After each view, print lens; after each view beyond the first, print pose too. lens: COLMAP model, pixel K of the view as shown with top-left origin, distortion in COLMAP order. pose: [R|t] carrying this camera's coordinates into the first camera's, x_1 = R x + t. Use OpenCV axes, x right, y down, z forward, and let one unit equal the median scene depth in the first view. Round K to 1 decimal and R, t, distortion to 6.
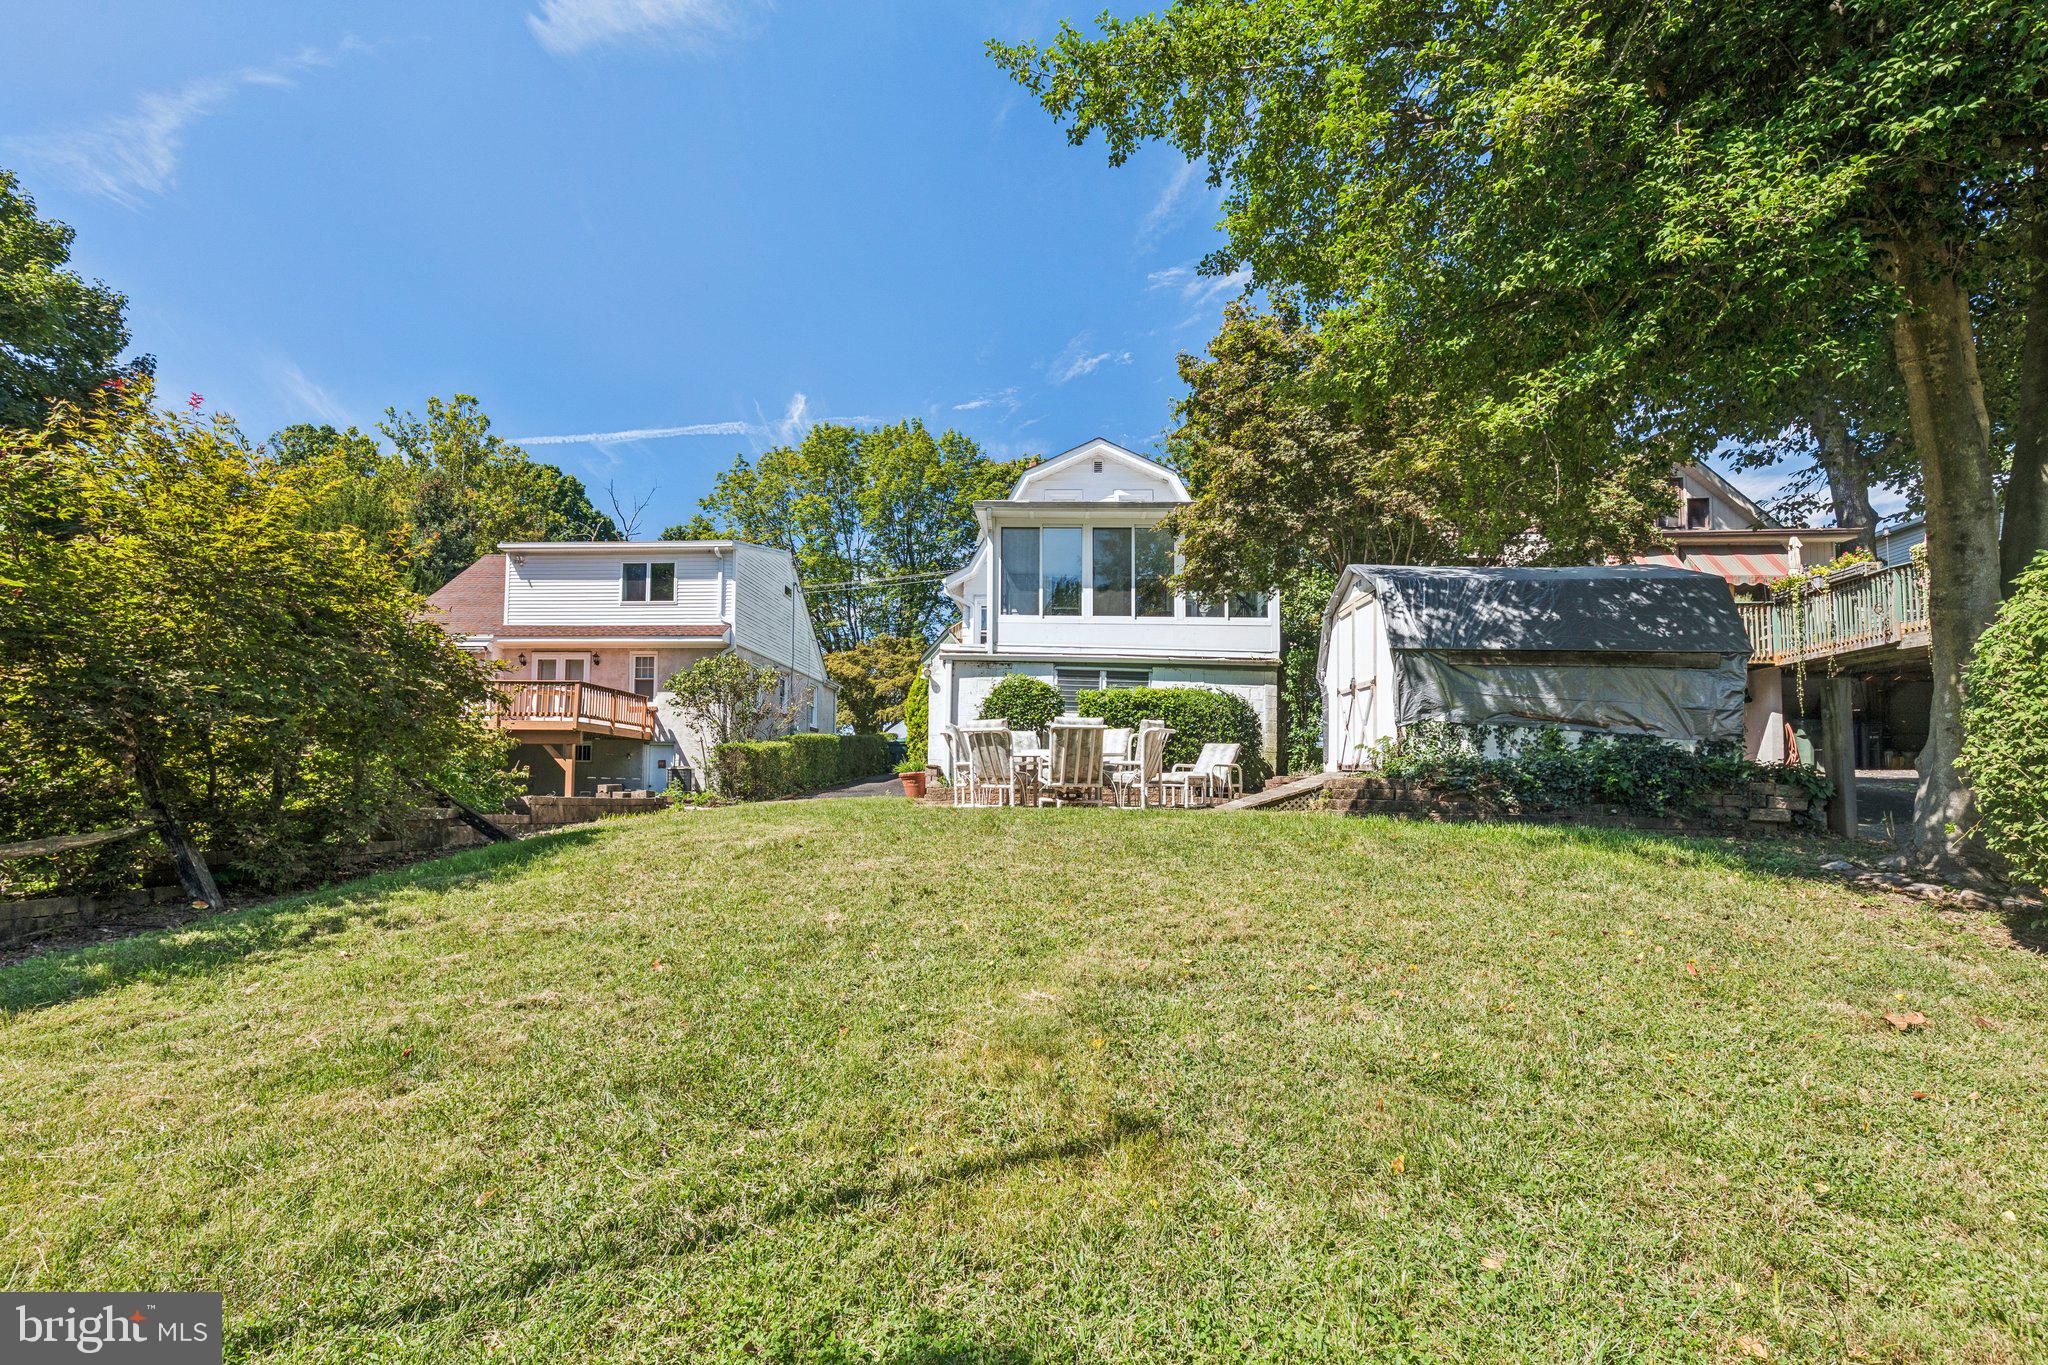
lens RADIAL K [[977.0, 0, 1021.2], [0, 977.0, 762.8], [0, 0, 1]] dist [0.010374, -0.000719]
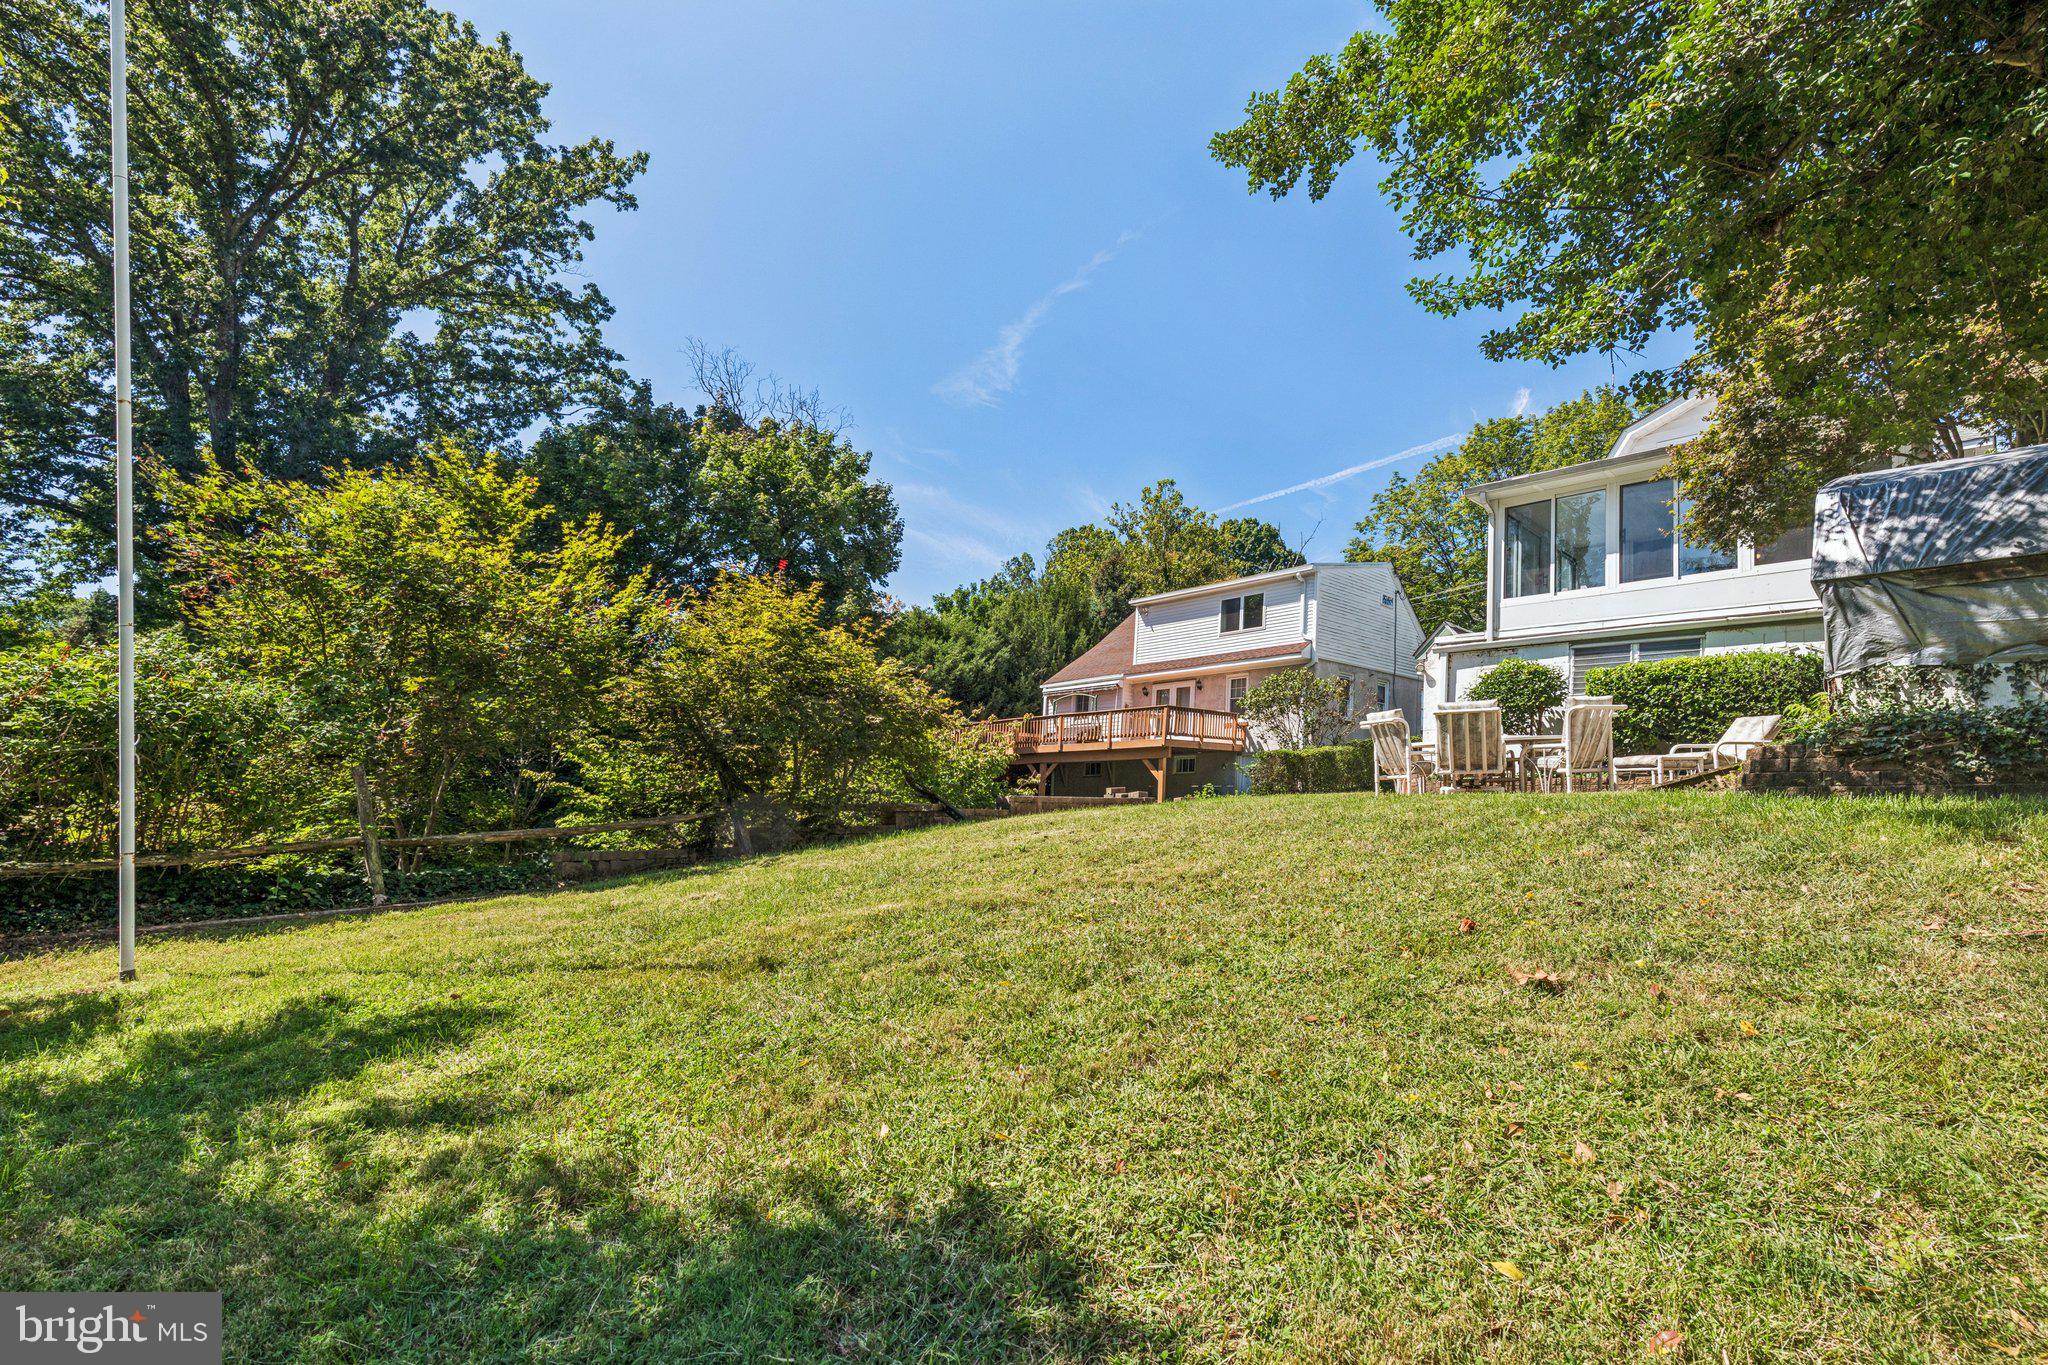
lens RADIAL K [[936.0, 0, 1028.4], [0, 936.0, 695.1], [0, 0, 1]] dist [0.002734, 0.000020]
pose [[0.773623, -0.091750, -0.626969, 0.188476], [0.038845, 0.994467, -0.097599, 0.012975], [0.632455, 0.051150, 0.772907, 0.008663]]
